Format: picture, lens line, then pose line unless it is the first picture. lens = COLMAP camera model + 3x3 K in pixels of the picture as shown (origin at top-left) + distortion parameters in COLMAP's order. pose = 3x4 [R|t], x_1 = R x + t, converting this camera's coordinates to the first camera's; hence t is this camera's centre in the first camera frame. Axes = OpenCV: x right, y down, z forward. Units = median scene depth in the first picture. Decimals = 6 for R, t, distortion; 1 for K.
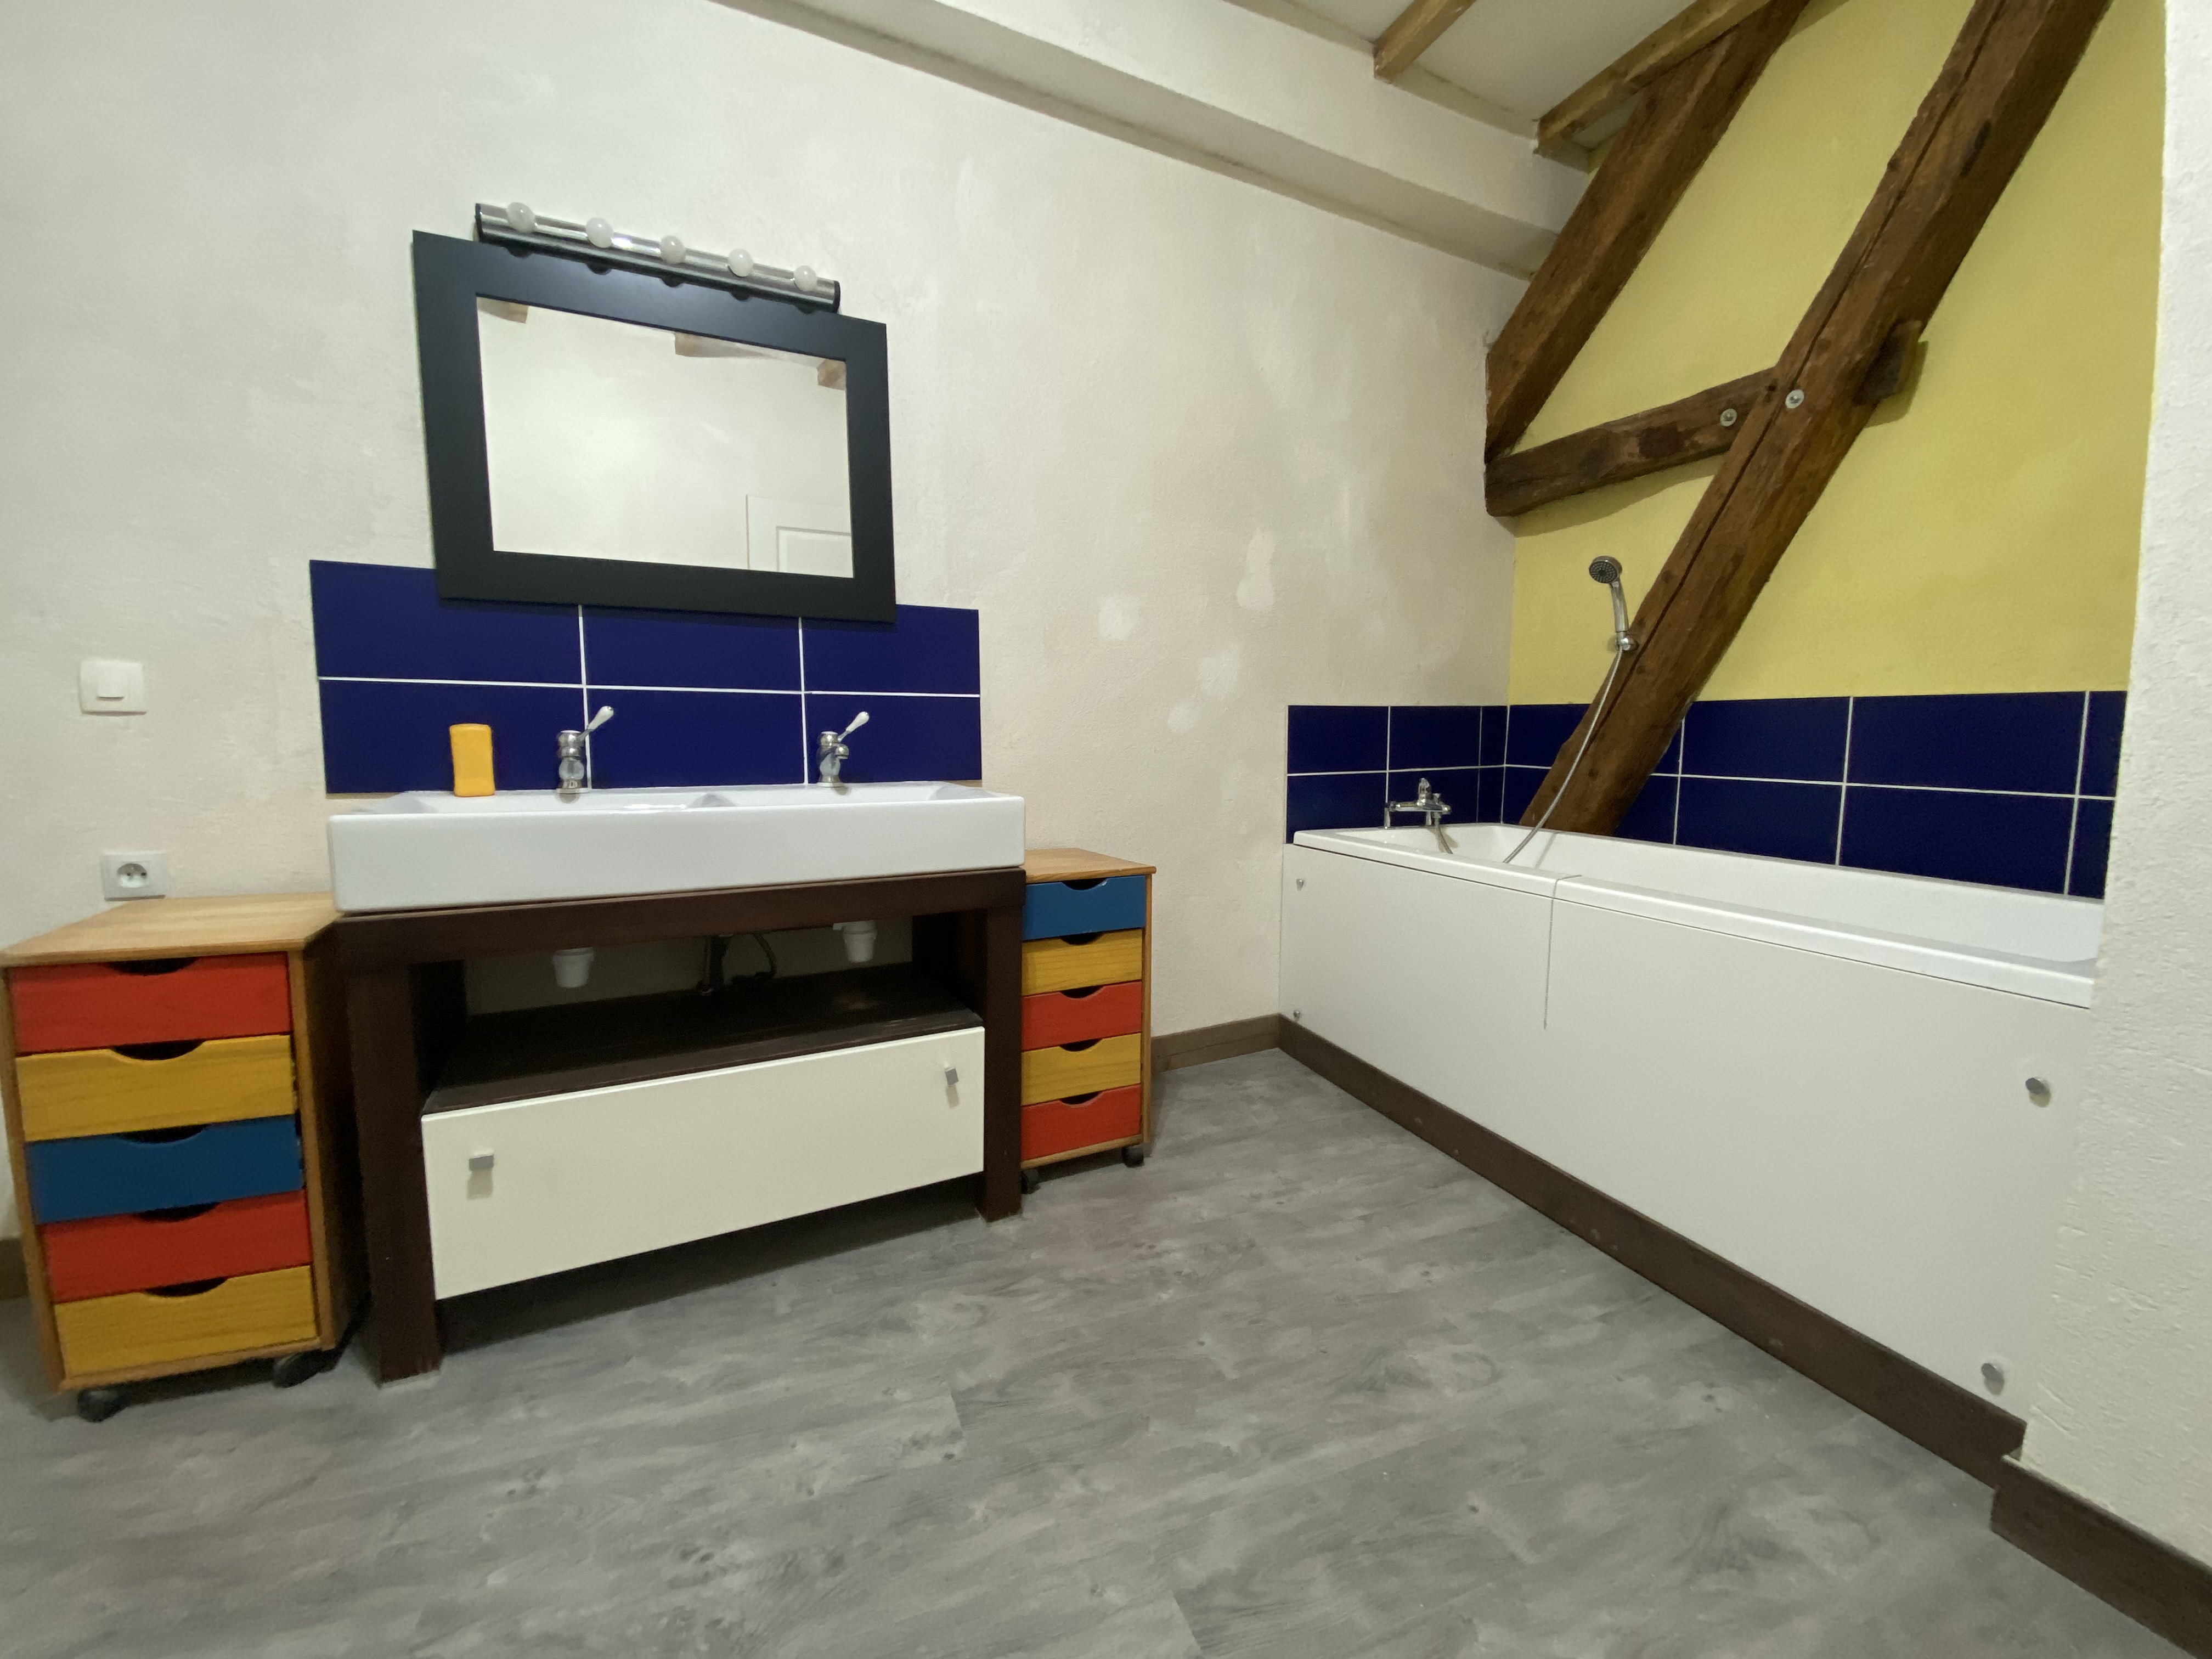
lens RADIAL K [[901.5, 0, 1097.8], [0, 901.5, 829.7], [0, 0, 1]] dist [0.003370, -0.003454]
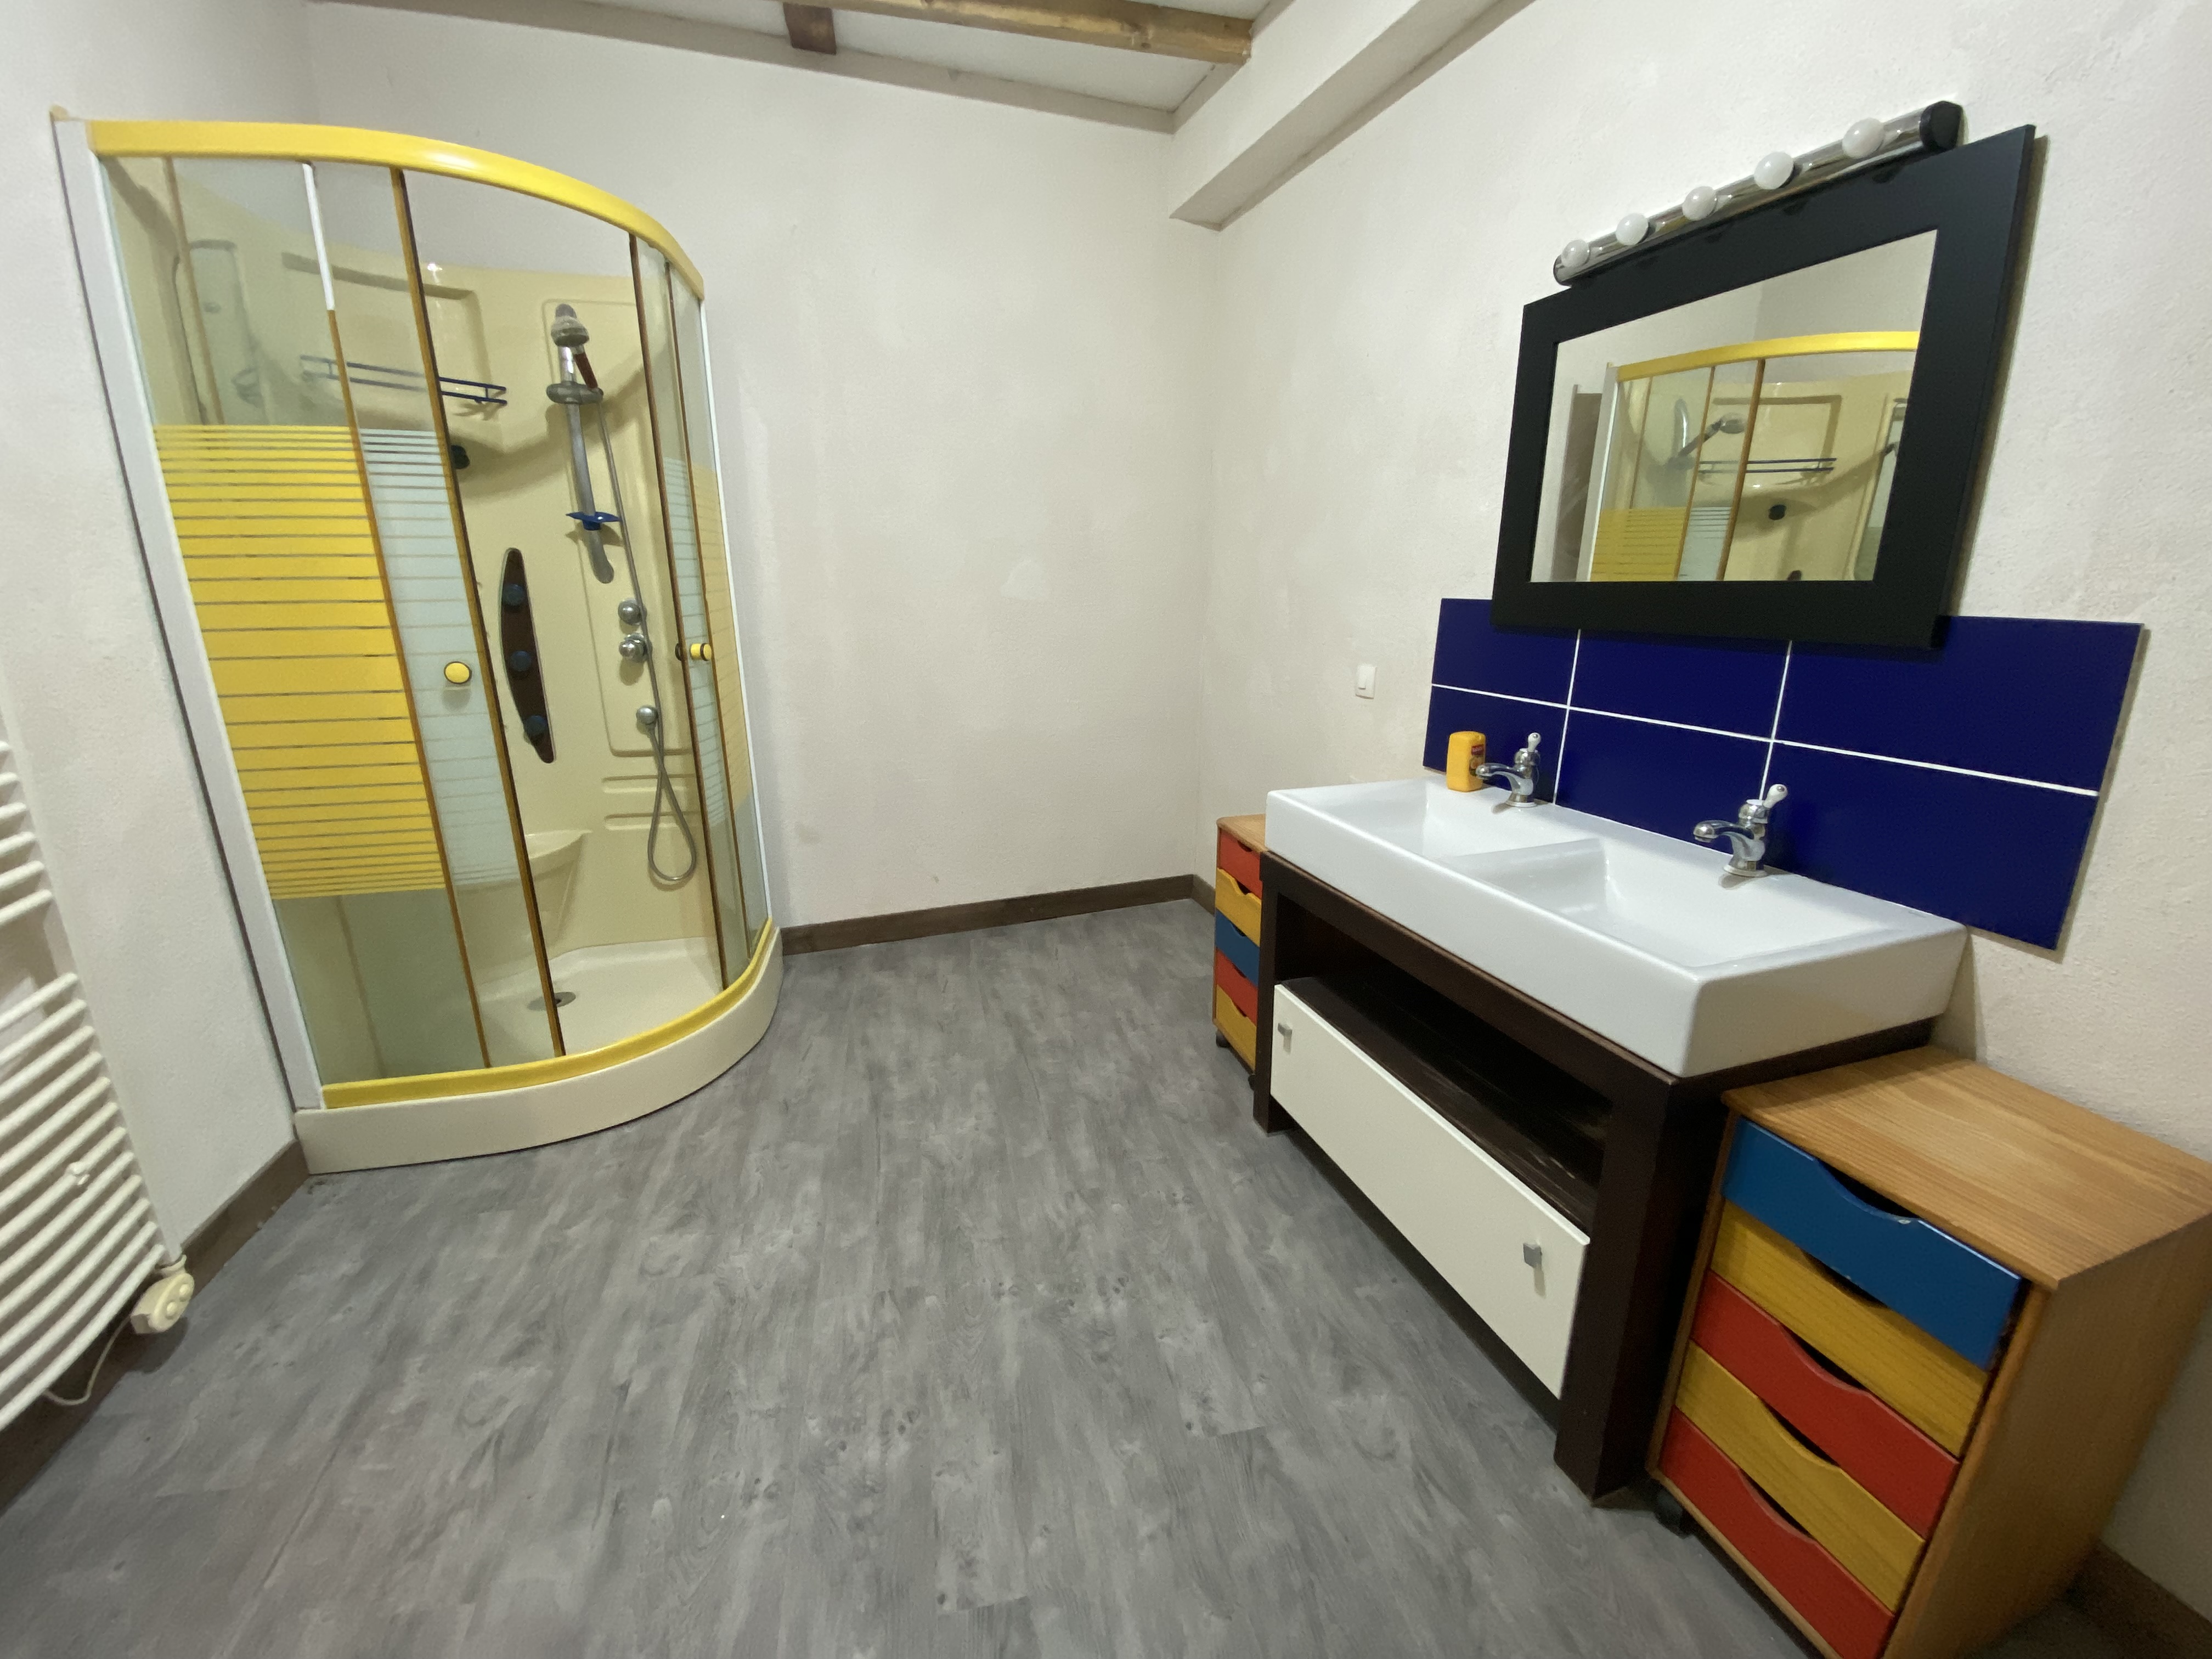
lens RADIAL K [[901.5, 0, 1102.7], [0, 901.5, 823.9], [0, 0, 1]] dist [0.003370, -0.003454]
pose [[-0.158089, 0.260242, -0.952514, 0.716487], [-0.101664, 0.955228, 0.277856, -0.353599], [0.982177, 0.140763, -0.124554, 0.845197]]
